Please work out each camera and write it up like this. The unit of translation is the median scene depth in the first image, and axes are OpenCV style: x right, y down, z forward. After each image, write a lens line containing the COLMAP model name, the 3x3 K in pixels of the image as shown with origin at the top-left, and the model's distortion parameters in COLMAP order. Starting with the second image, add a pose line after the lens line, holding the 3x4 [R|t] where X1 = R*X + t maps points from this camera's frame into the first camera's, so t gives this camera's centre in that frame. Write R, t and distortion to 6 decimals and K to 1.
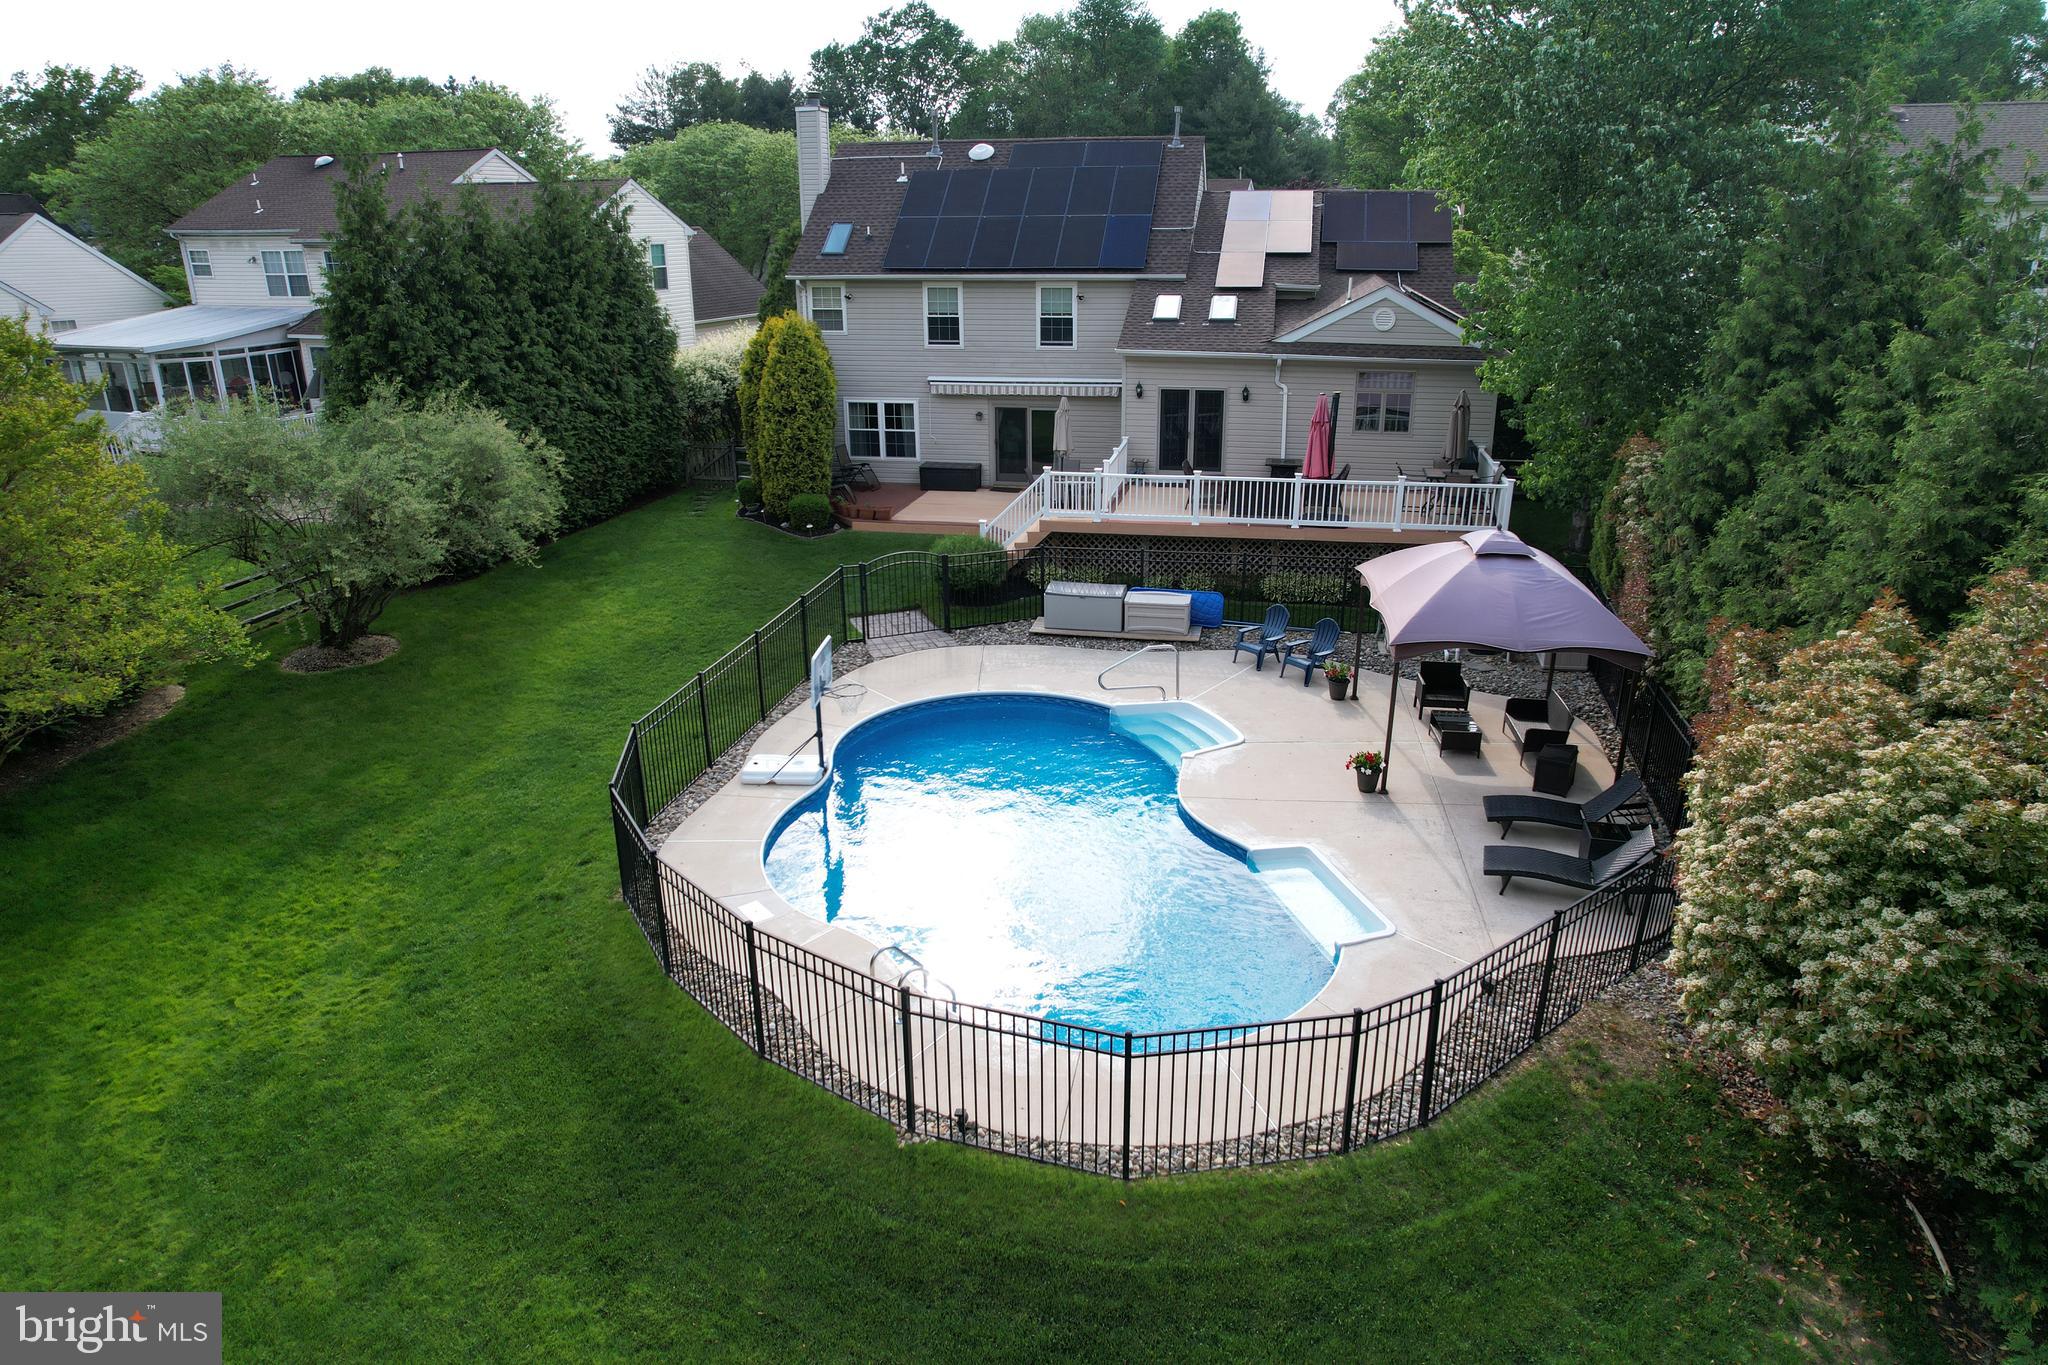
lens RADIAL K [[1304.2, 0, 1037.1], [0, 1304.2, 695.7], [0, 0, 1]] dist [-0.072227, 0.062140]
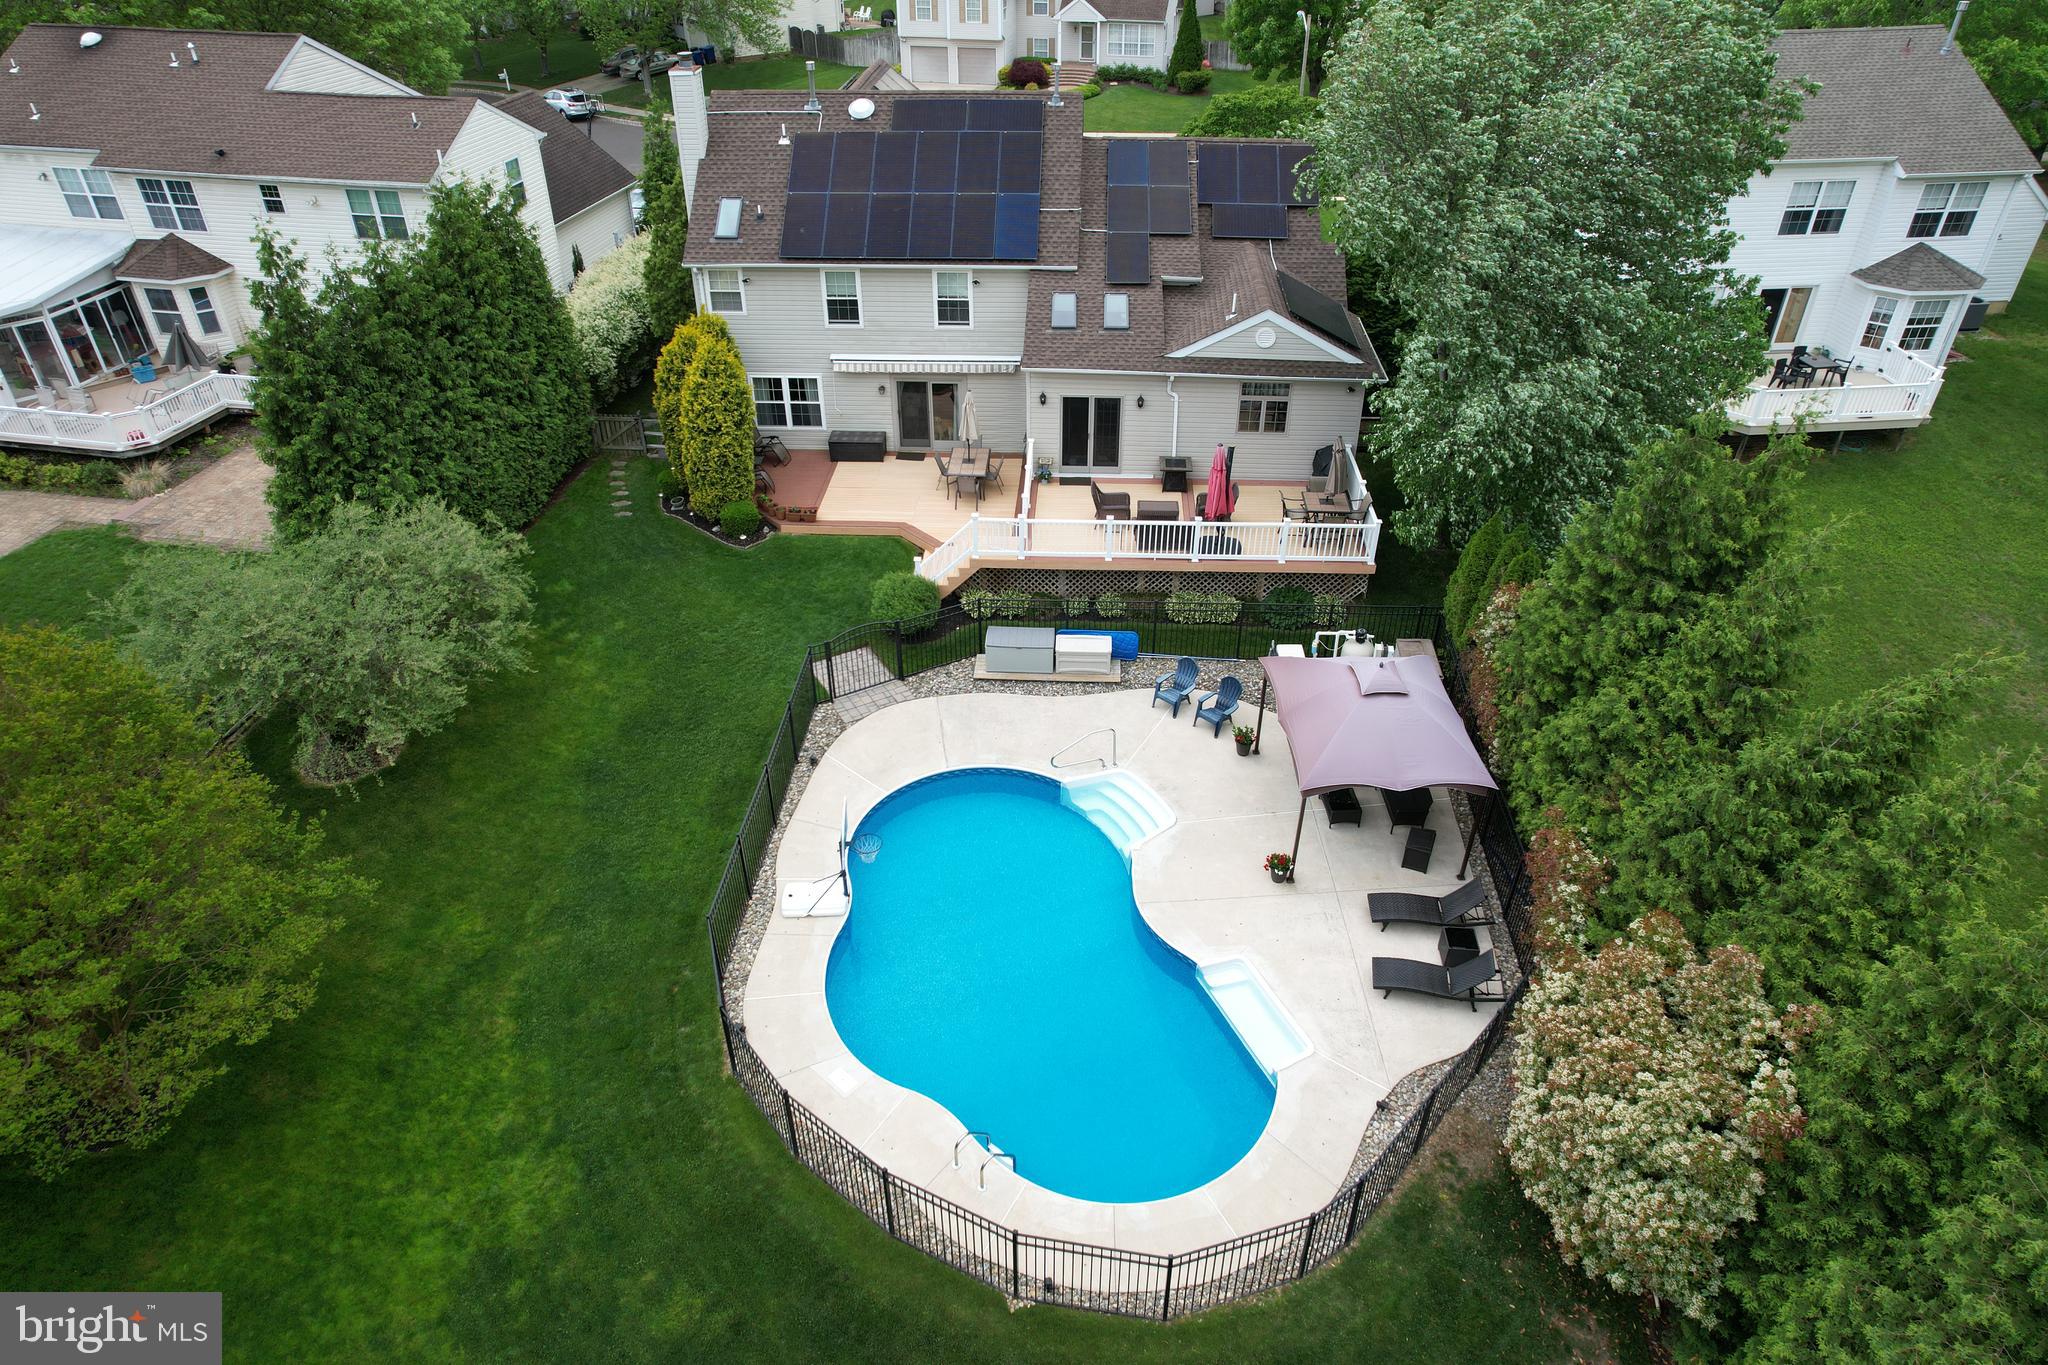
lens RADIAL K [[1304.2, 0, 1035.5], [0, 1304.2, 682.5], [0, 0, 1]] dist [-0.072227, 0.062140]
pose [[0.988994, -0.079366, 0.124869, -0.103100], [0.044543, 0.964513, 0.260249, -0.366517], [-0.141093, -0.251823, 0.957433, -0.121041]]
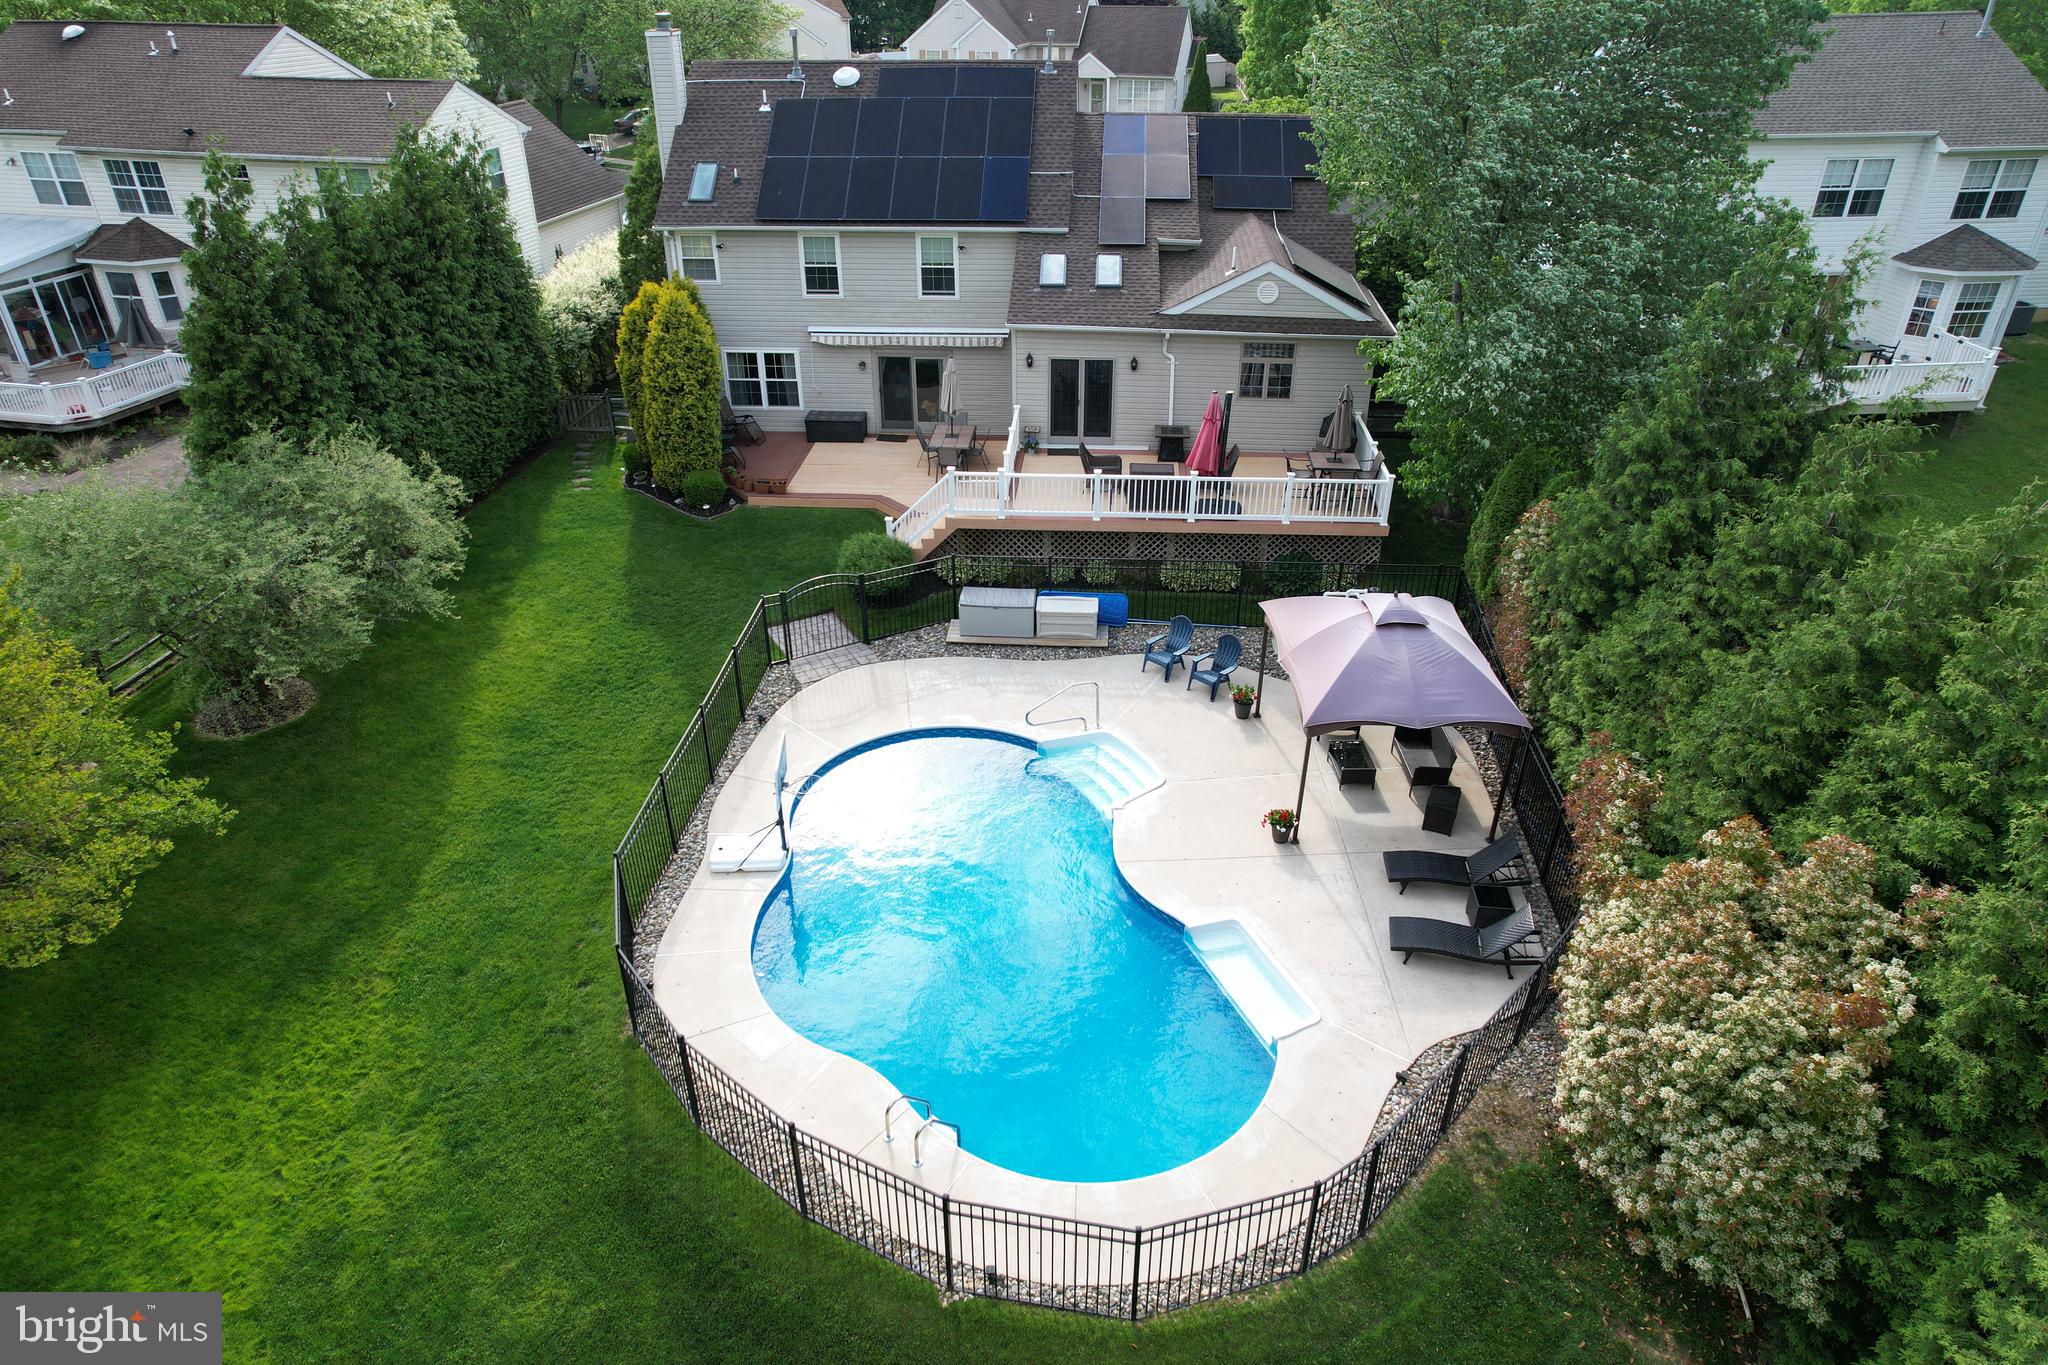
lens RADIAL K [[1304.2, 0, 1036.5], [0, 1304.2, 683.0], [0, 0, 1]] dist [-0.072227, 0.062140]
pose [[0.991286, -0.060773, 0.116868, -0.062425], [0.039113, 0.982996, 0.179411, -0.215085], [-0.125784, -0.173277, 0.976808, -0.039557]]
